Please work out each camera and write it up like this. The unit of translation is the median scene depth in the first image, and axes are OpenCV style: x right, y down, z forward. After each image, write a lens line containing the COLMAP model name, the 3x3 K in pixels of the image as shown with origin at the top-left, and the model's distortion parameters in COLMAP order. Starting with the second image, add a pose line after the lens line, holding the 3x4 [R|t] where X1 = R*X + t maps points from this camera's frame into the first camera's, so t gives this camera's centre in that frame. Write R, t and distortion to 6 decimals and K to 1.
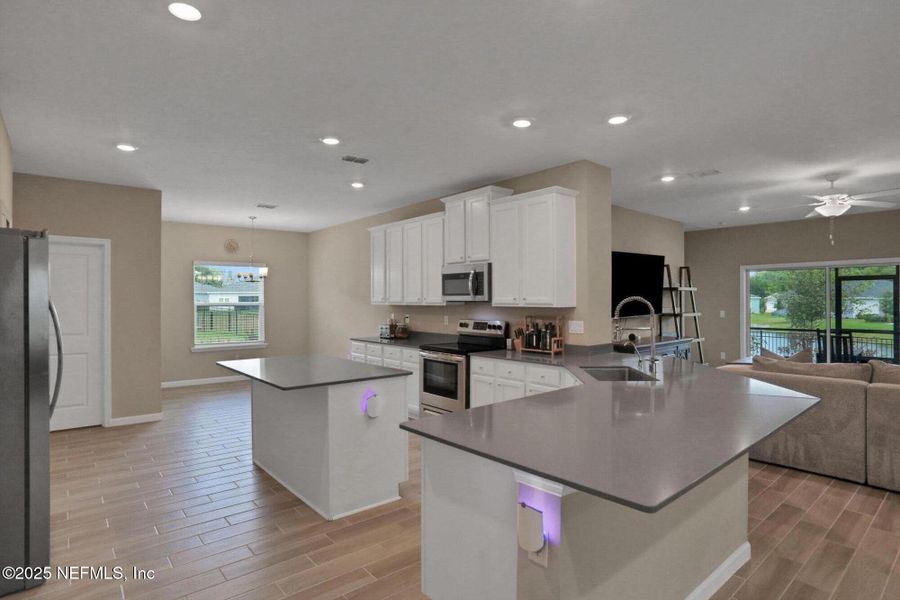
lens RADIAL K [[500.7, 0, 439.1], [0, 500.7, 298.0], [0, 0, 1]] dist [-0.068262, 0.032635]
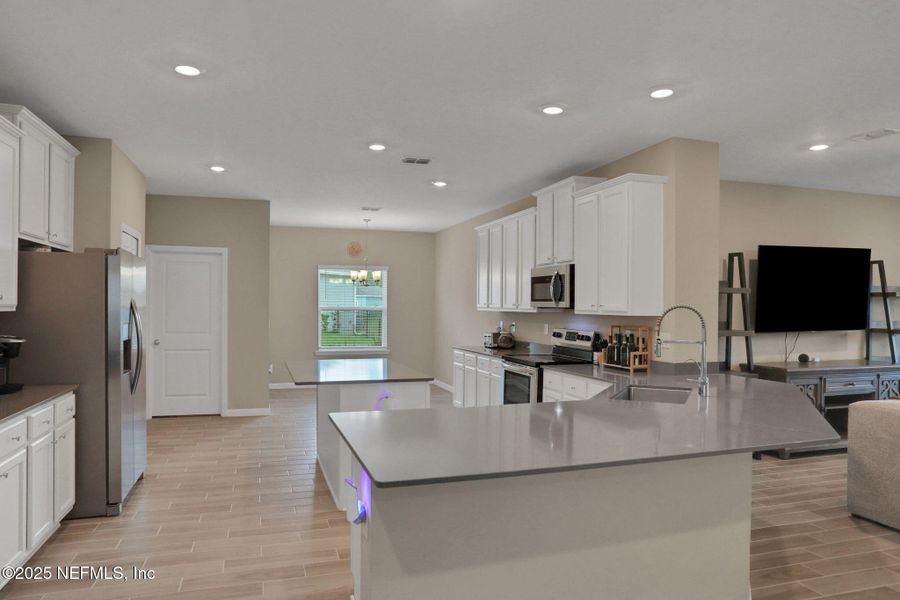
lens RADIAL K [[597.9, 0, 403.1], [0, 597.9, 310.6], [0, 0, 1]] dist [-0.072406, 0.050808]
pose [[0.911832, 0.014183, -0.410319, 0.249484], [-0.009412, 0.999863, 0.013644, -0.000256], [0.410457, -0.008579, 0.911840, -0.067607]]
